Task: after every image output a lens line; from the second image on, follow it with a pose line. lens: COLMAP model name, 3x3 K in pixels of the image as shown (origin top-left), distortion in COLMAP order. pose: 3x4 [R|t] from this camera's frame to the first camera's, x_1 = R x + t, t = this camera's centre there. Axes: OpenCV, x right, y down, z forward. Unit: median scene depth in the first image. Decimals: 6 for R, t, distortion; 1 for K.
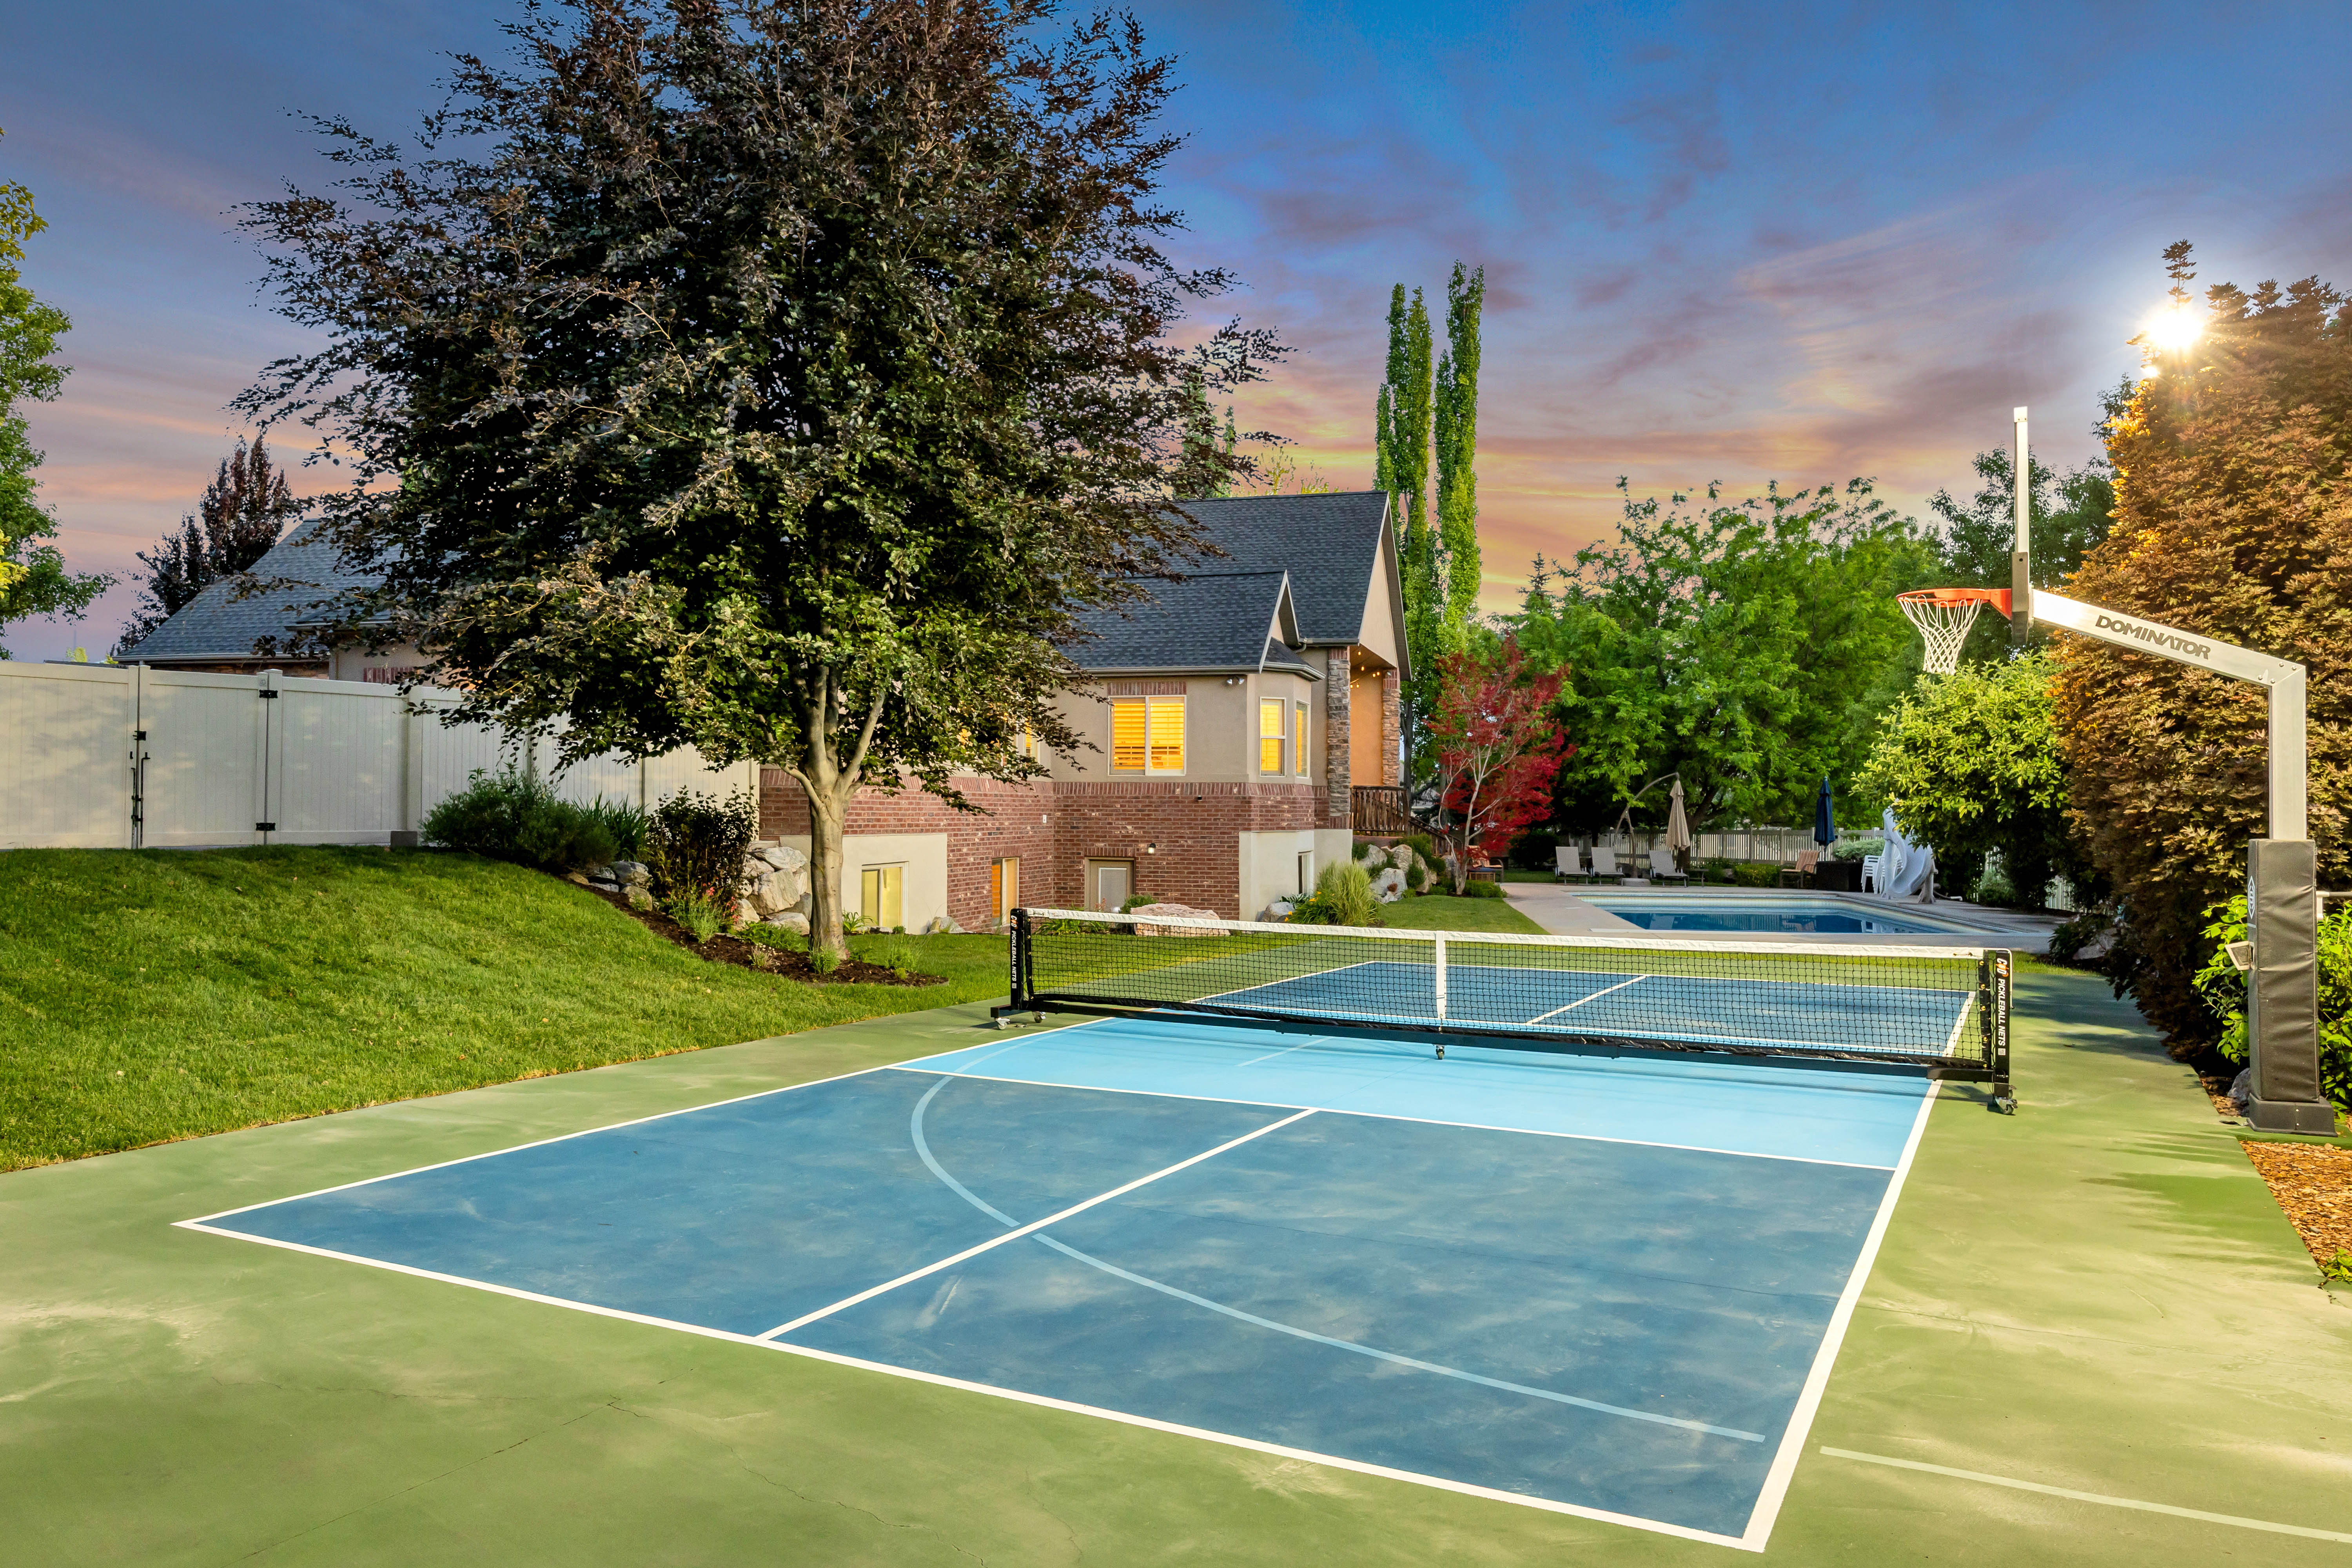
lens RADIAL K [[1686.4, 0, 1176.0], [0, 1686.4, 784.0], [0, 0, 1]] dist [-0.000390, -0.000124]
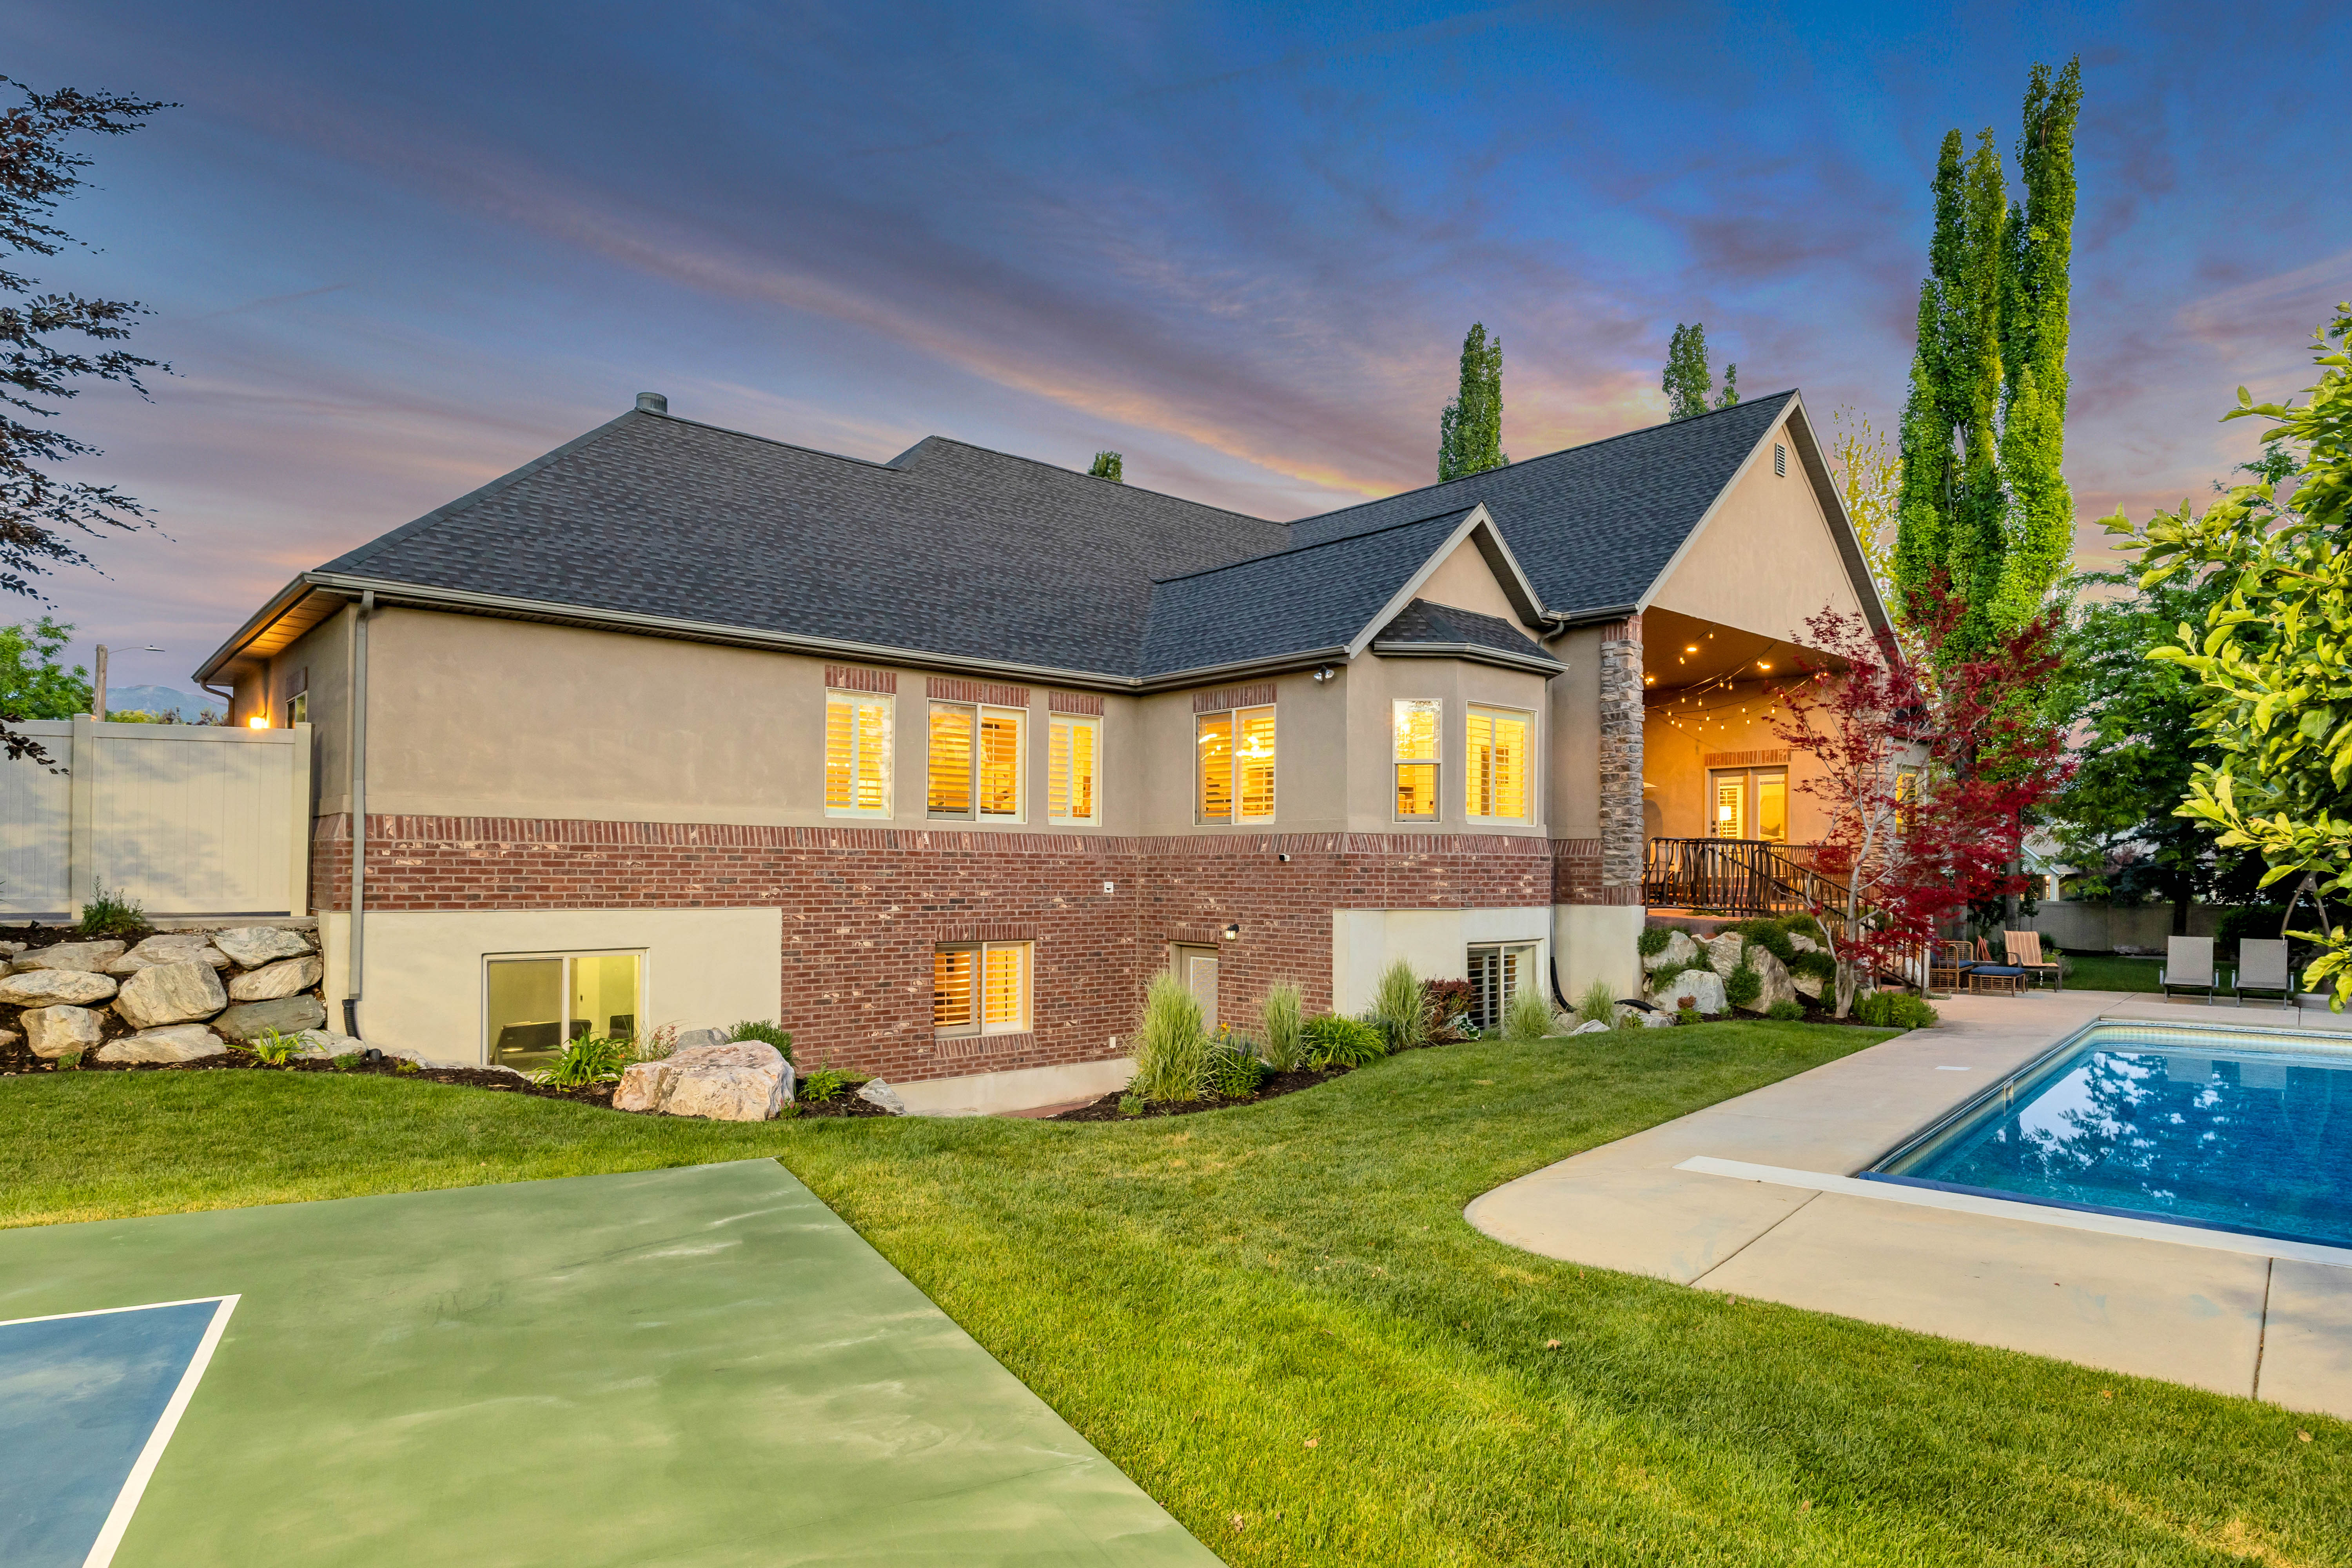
lens RADIAL K [[1384.9, 0, 1176.2], [0, 1384.9, 849.9], [0, 0, 1]] dist [0.000098, 0.000122]
pose [[0.835478, -0.010067, -0.549431, 0.243967], [0.006539, 0.999944, -0.008379, 0.008831], [0.549485, 0.003408, 0.835497, 0.469288]]
